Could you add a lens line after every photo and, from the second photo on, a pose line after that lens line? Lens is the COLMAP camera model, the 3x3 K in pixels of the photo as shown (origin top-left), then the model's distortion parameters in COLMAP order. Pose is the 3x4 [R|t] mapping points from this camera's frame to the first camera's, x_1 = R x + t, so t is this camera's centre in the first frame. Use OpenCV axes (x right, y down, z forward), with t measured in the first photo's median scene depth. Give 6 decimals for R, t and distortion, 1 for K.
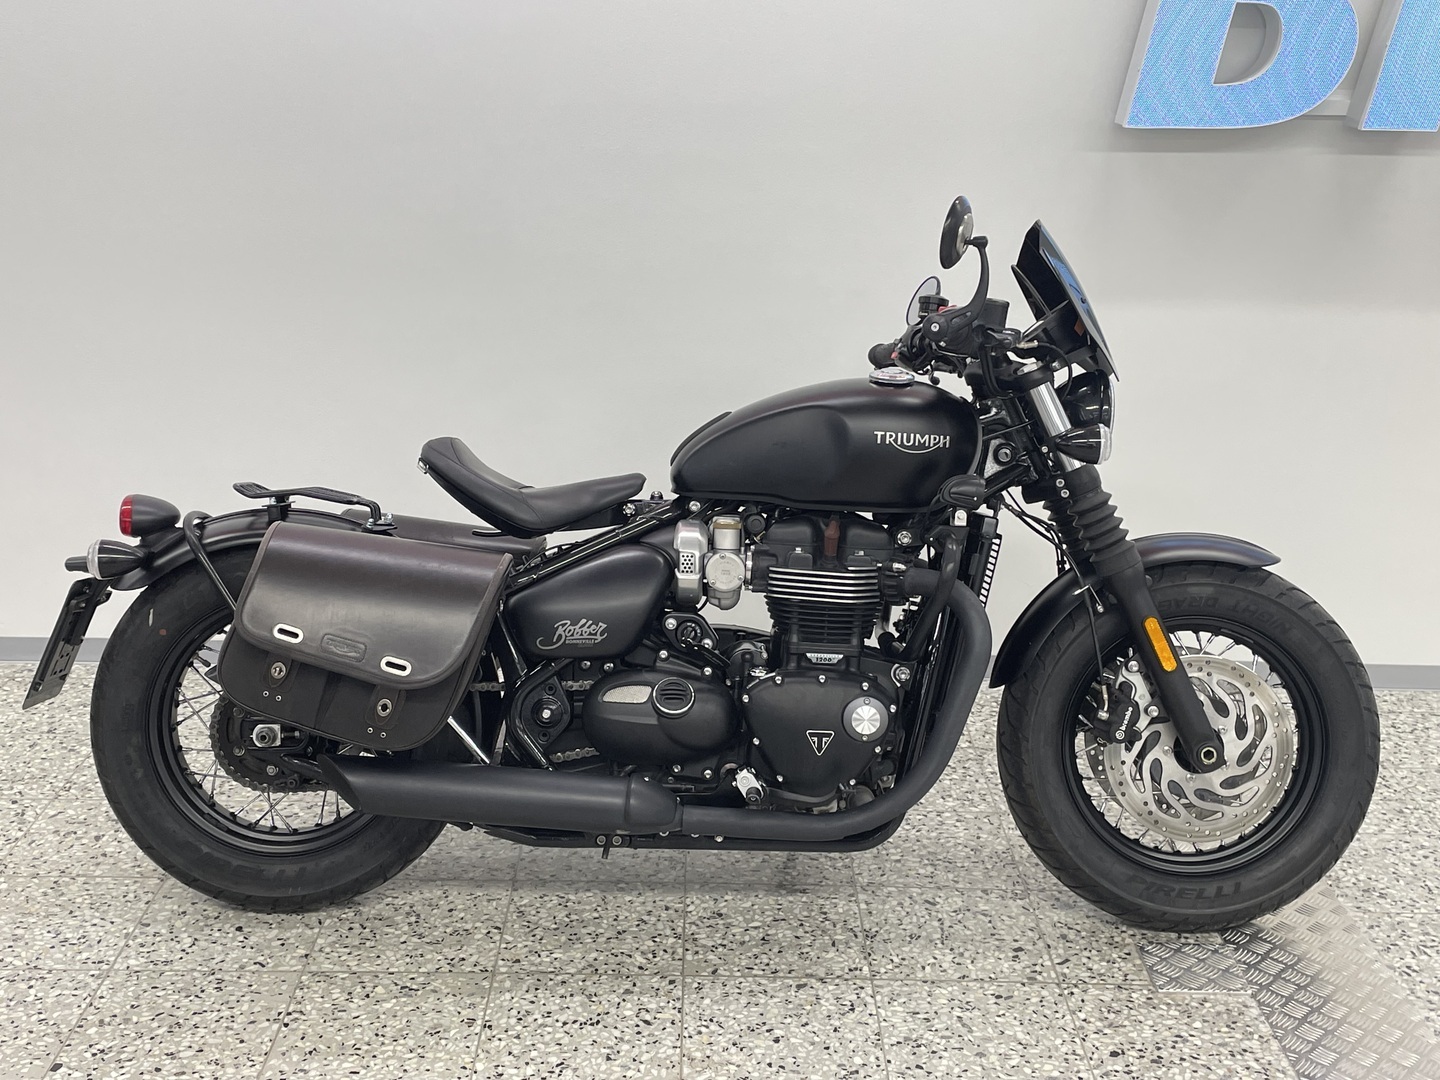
lens RADIAL K [[1737.7, 0, 725.0], [0, 1737.7, 539.5], [0, 0, 1]] dist [0.086159, -0.083169]
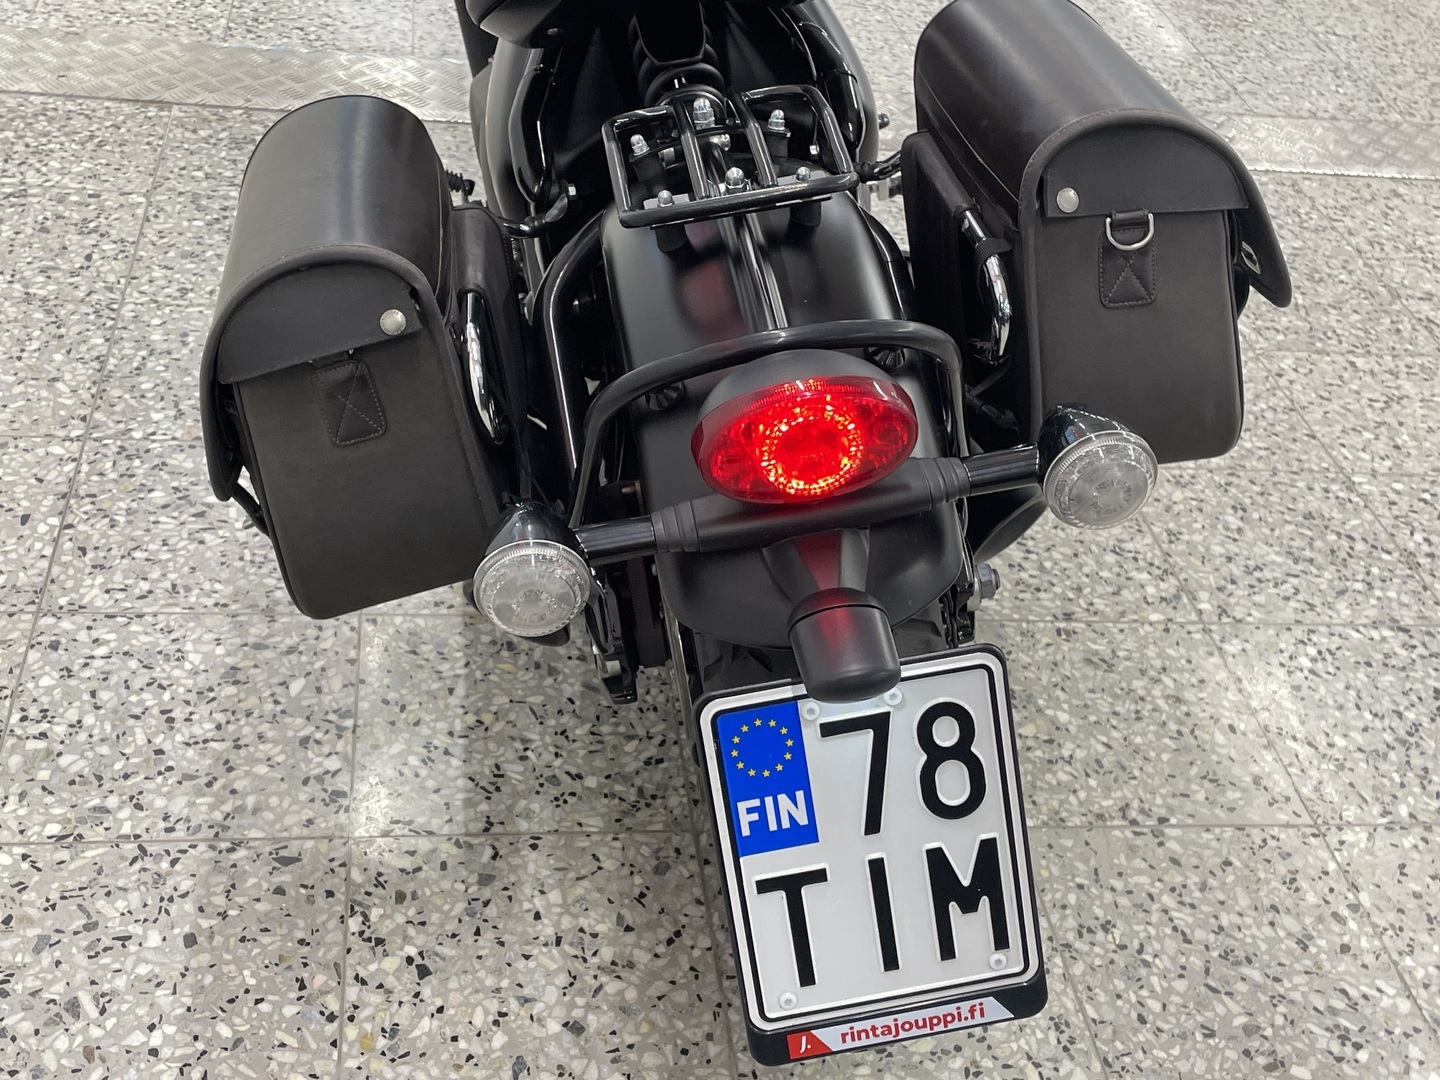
lens RADIAL K [[1744.3, 0, 728.1], [0, 1744.3, 513.1], [0, 0, 1]] dist [0.102688, -0.154647]
pose [[-0.123797, -0.609920, 0.782734, -0.637984], [0.169621, 0.764185, 0.622294, -0.219640], [-0.977703, 0.209806, 0.008852, 1.091463]]
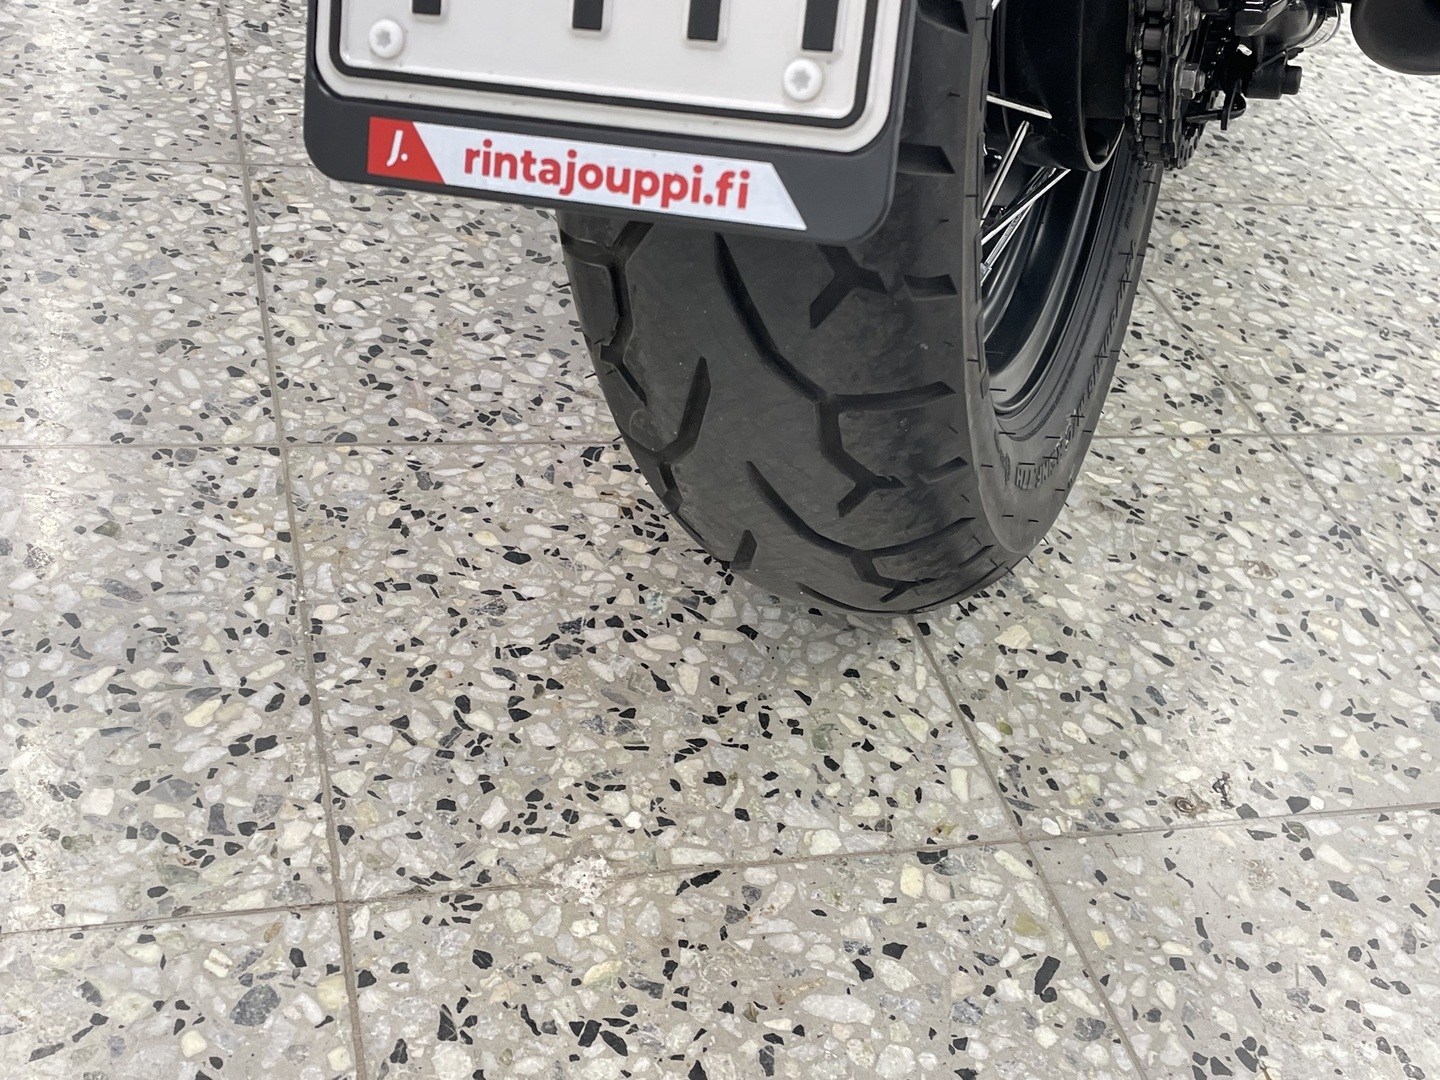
lens RADIAL K [[1746.9, 0, 722.3], [0, 1746.9, 521.1], [0, 0, 1]] dist [0.123461, -0.255765]
pose [[-0.243502, -0.649601, 0.720226, -0.409461], [0.105318, 0.720478, 0.685434, 0.009602], [-0.964165, 0.242757, -0.107023, 1.089953]]
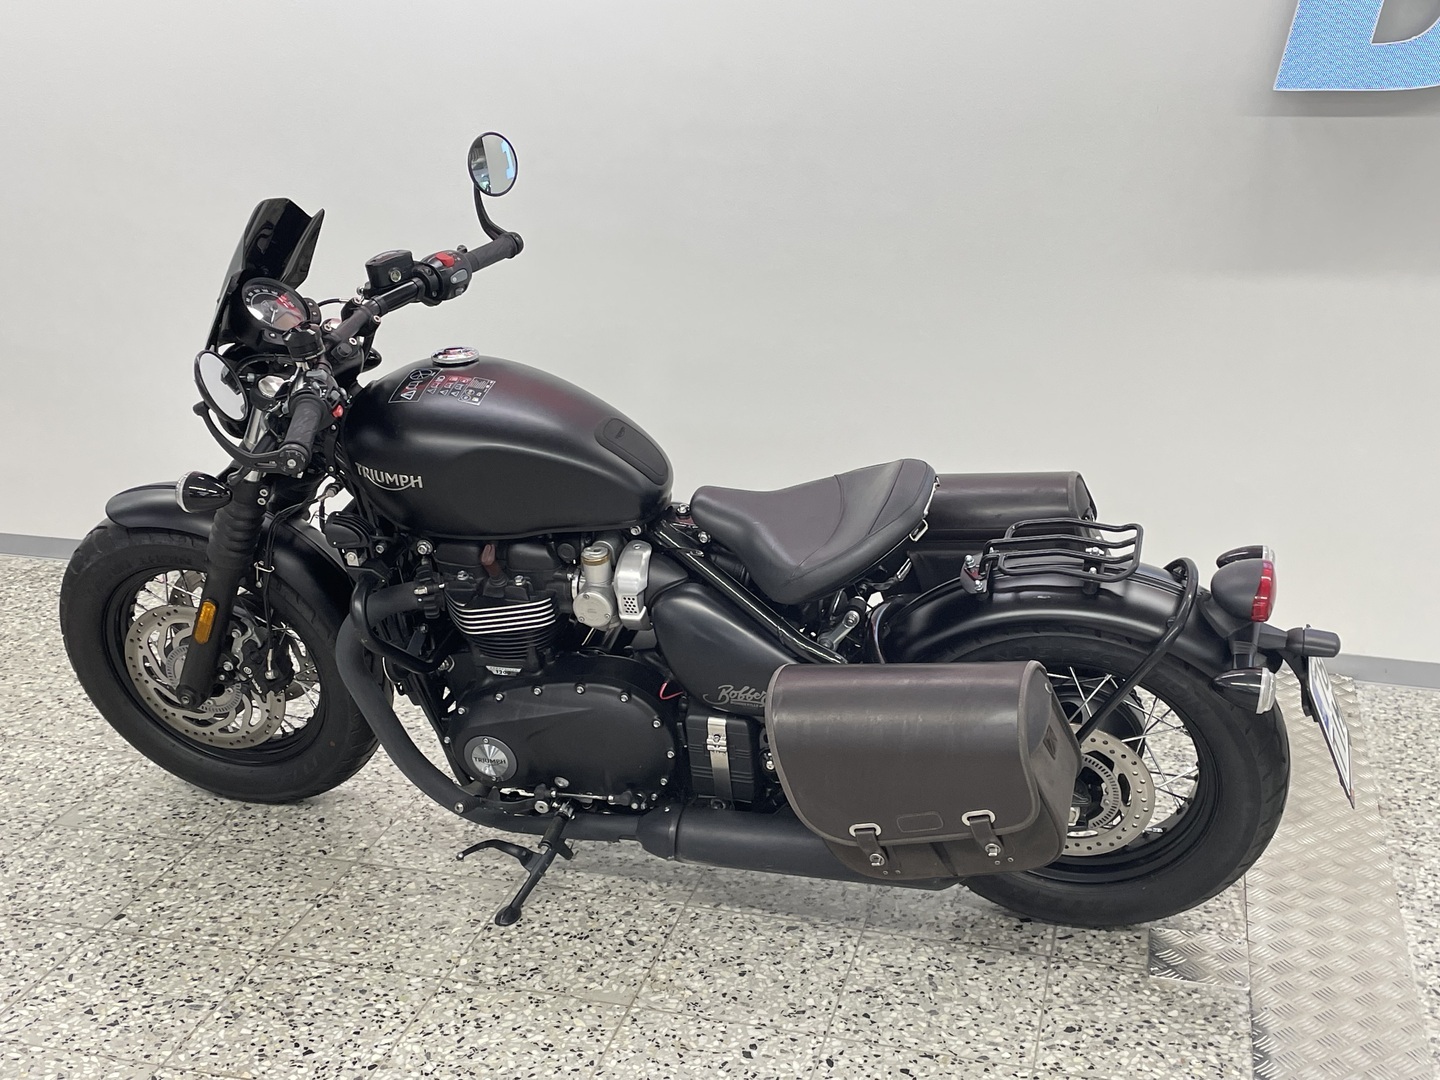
lens RADIAL K [[1717.4, 0, 734.2], [0, 1717.4, 538.9], [0, 0, 1]] dist [0.115755, -0.189189]
pose [[0.964438, 0.058489, -0.257758, 0.265547], [-0.055013, 0.998271, 0.020685, 0.007120], [0.258522, -0.005769, 0.965988, 0.007718]]
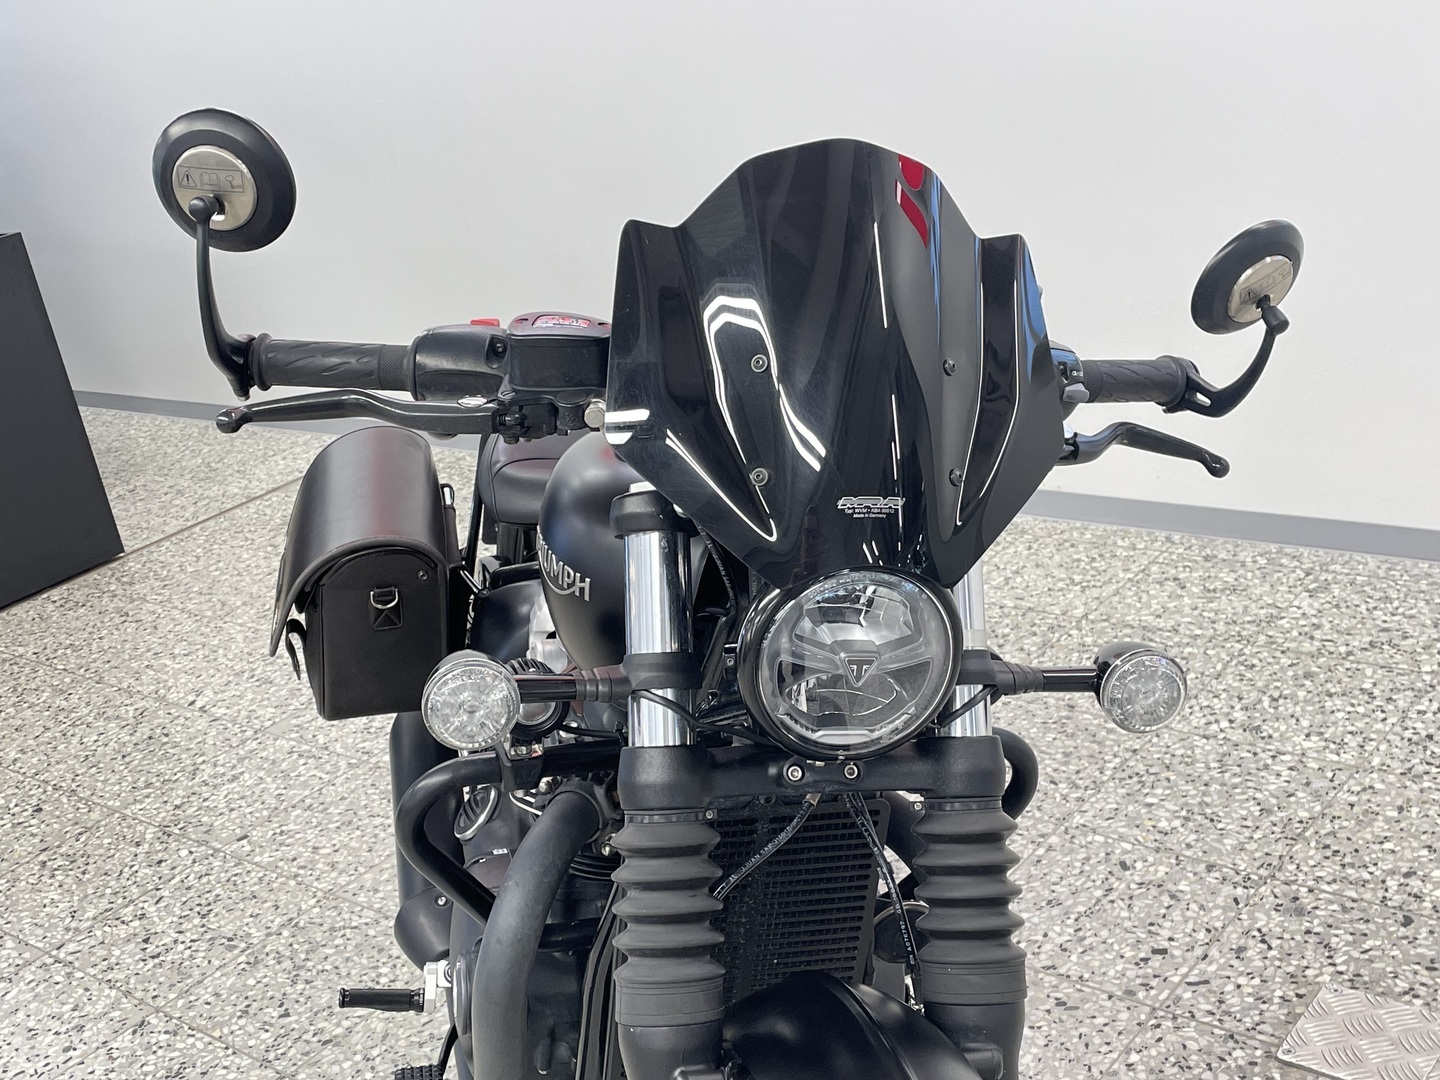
lens RADIAL K [[1744.3, 0, 728.1], [0, 1744.3, 513.1], [0, 0, 1]] dist [0.102688, -0.154647]
pose [[0.742727, 0.080162, -0.664779, 0.548183], [-0.007288, 0.993717, 0.111684, -0.034874], [0.669555, -0.078105, 0.738645, 0.361779]]
